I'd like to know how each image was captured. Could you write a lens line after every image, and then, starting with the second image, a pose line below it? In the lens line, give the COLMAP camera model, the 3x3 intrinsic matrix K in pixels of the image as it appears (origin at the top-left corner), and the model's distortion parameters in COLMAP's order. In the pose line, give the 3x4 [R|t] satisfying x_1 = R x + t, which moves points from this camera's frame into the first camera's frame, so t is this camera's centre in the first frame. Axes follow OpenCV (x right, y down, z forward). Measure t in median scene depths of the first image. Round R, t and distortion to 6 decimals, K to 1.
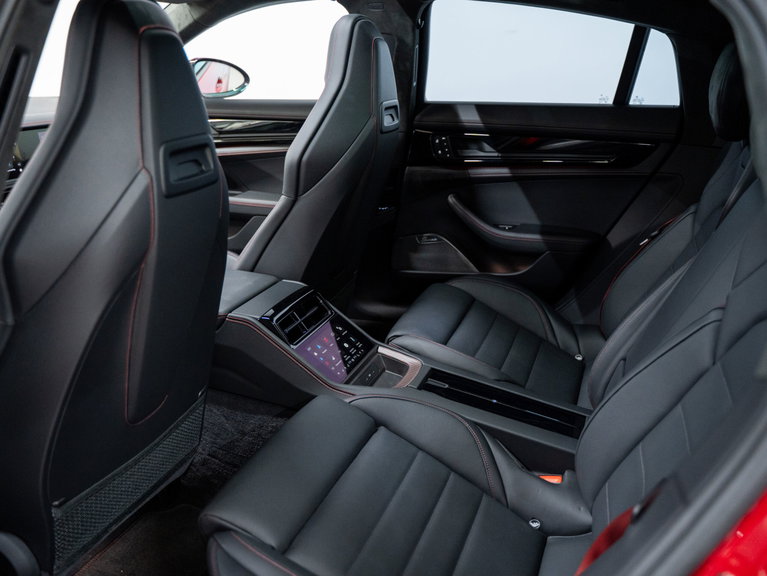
lens RADIAL K [[697.7, 0, 381.2], [0, 697.7, 287.6], [0, 0, 1]] dist [-0.072587, 0.000000]
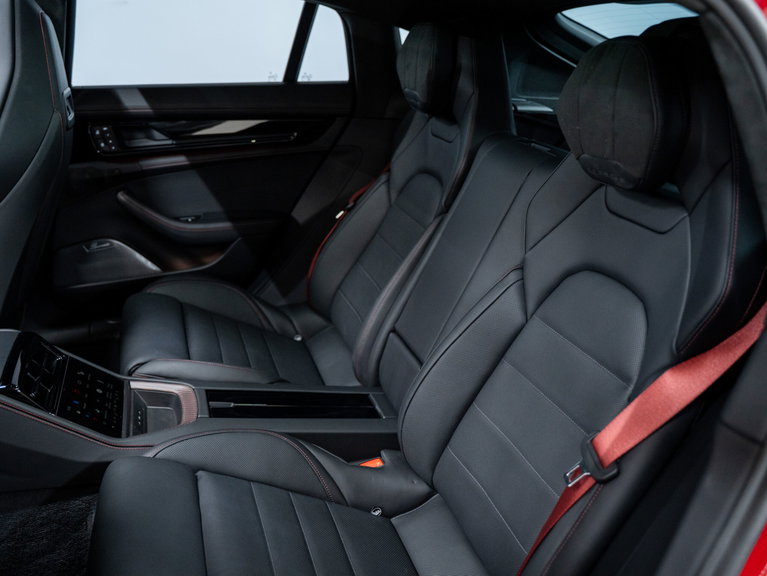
lens RADIAL K [[697.7, 0, 382.6], [0, 697.7, 288.6], [0, 0, 1]] dist [-0.072587, 0.000000]
pose [[0.786746, -0.198448, 0.584508, -0.193359], [0.171441, 0.979907, 0.101932, -0.050515], [-0.592992, 0.020014, 0.804960, 0.115191]]
